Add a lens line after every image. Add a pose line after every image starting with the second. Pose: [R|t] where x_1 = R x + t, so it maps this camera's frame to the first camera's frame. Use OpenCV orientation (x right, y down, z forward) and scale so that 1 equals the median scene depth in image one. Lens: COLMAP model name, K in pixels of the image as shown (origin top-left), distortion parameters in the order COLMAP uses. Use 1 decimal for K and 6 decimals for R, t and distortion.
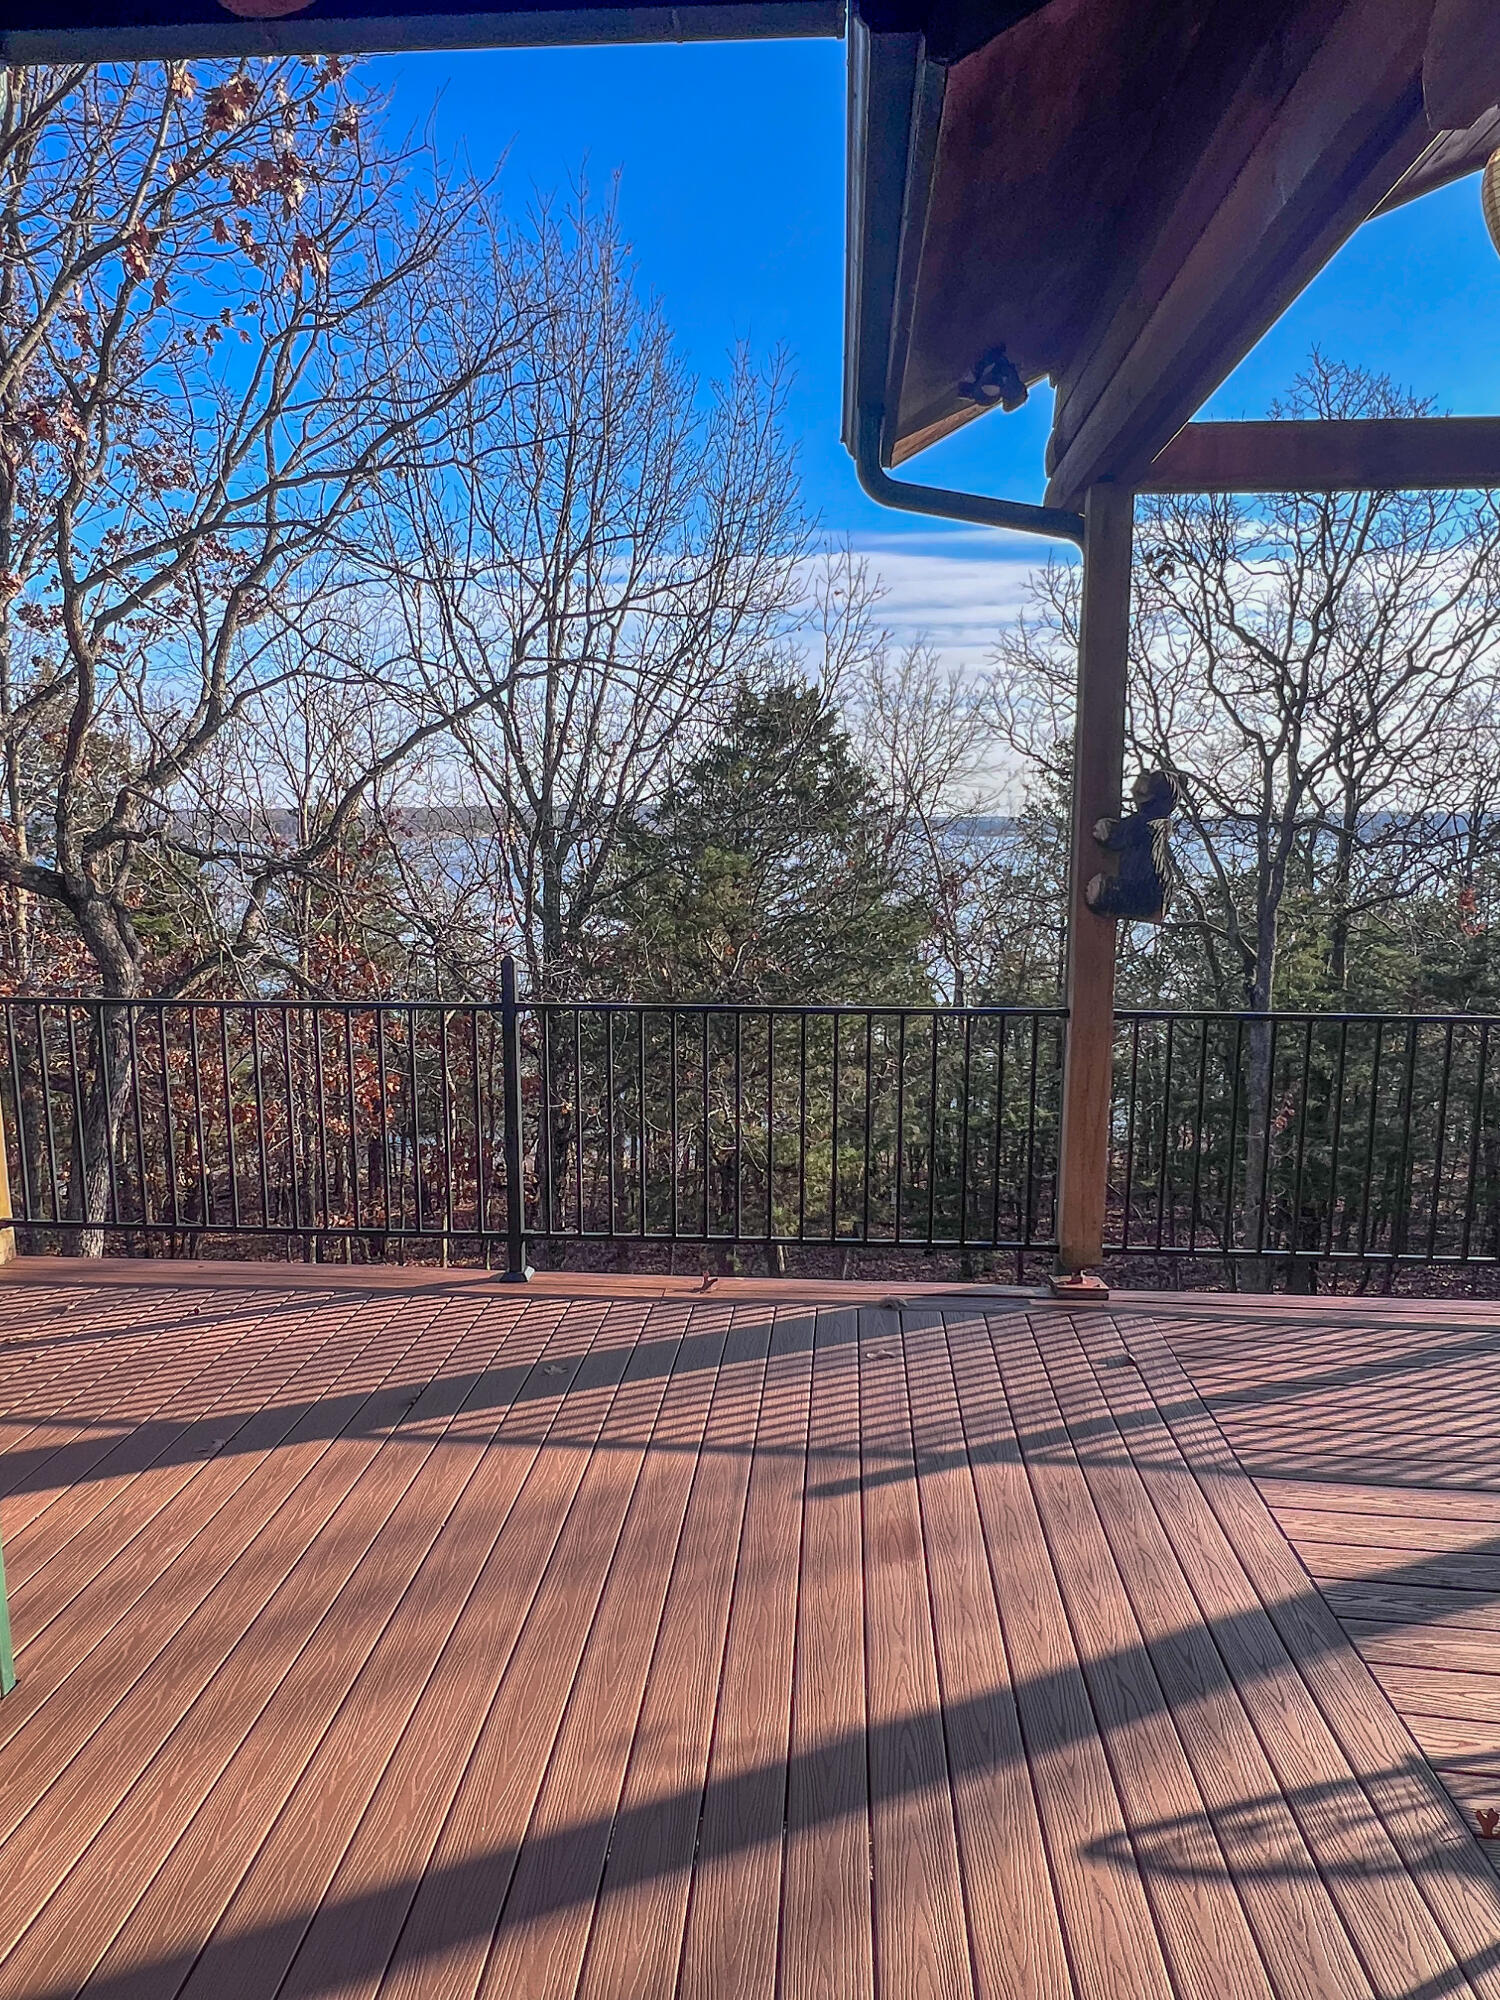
lens RADIAL K [[1189.9, 0, 750.0], [0, 1189.9, 1000.0], [0, 0, 1]] dist [-0.022741, 0.000096]
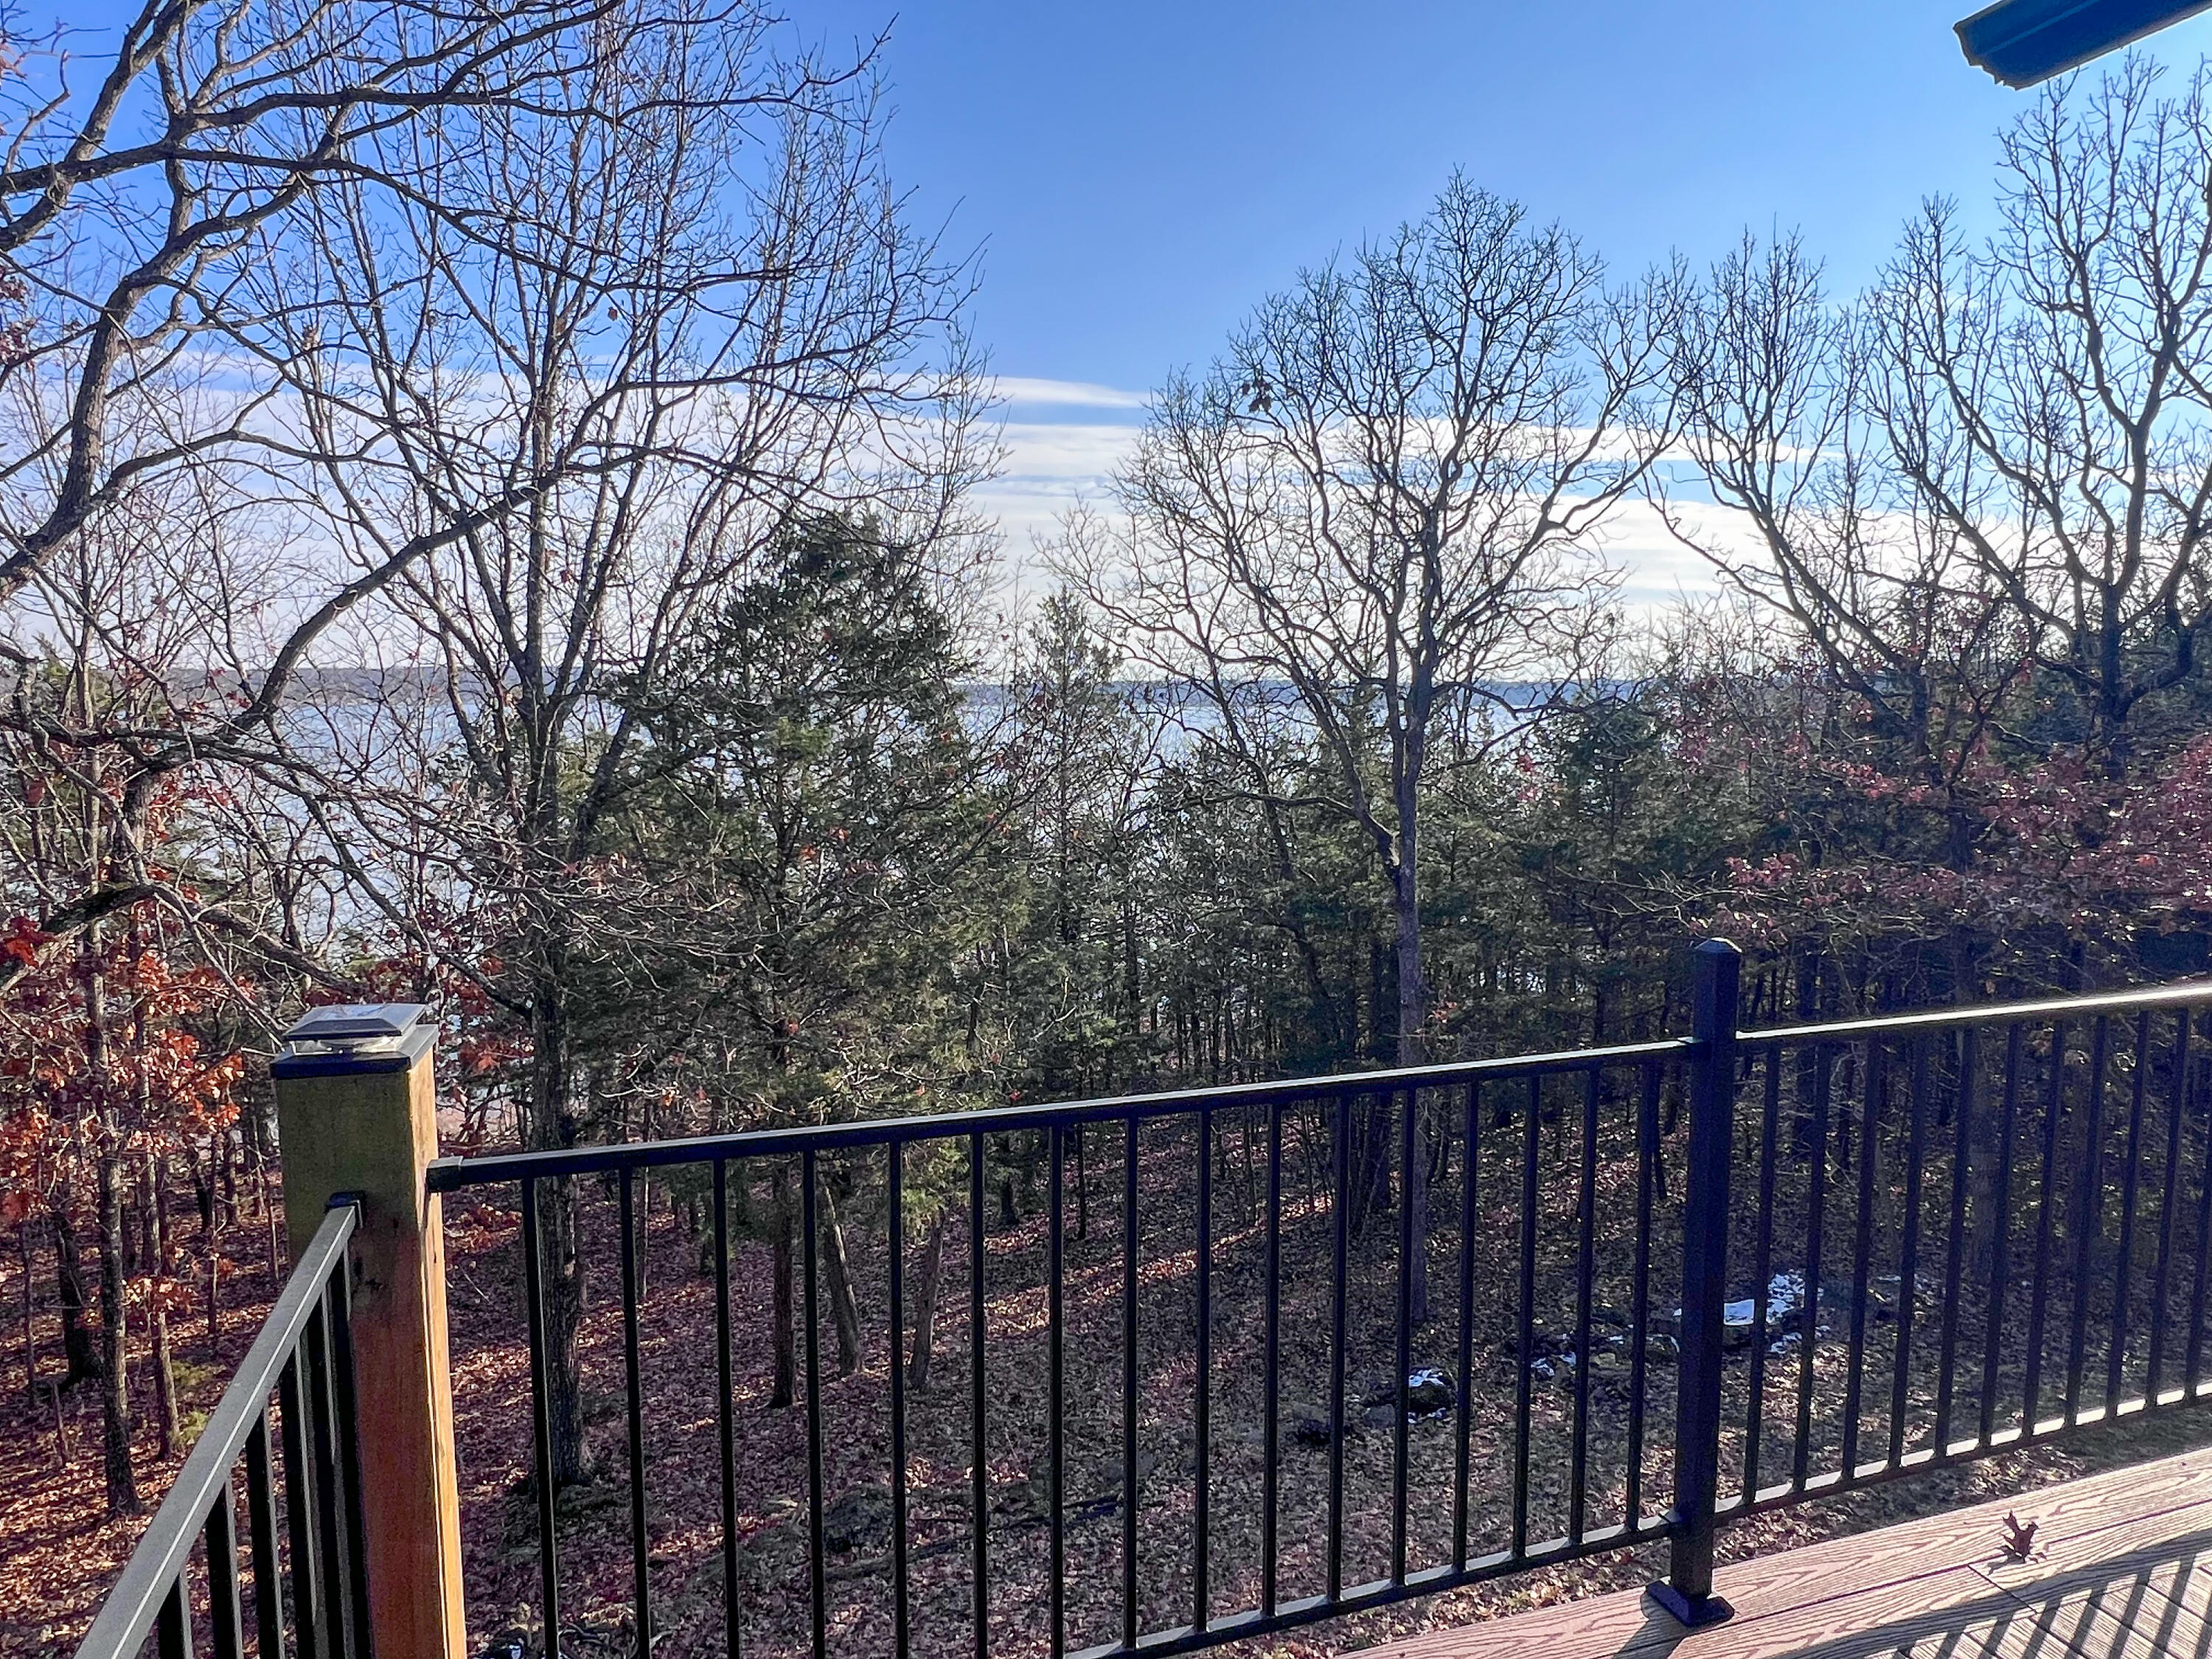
lens RADIAL K [[1316.0, 0, 1106.0], [0, 1316.0, 829.5], [0, 0, 1]] dist [-0.022741, 0.000096]
pose [[0.922528, -0.040038, 0.383849, -0.160263], [0.055760, 0.997996, -0.029912, -0.021108], [-0.381882, 0.048998, 0.922911, 0.155947]]
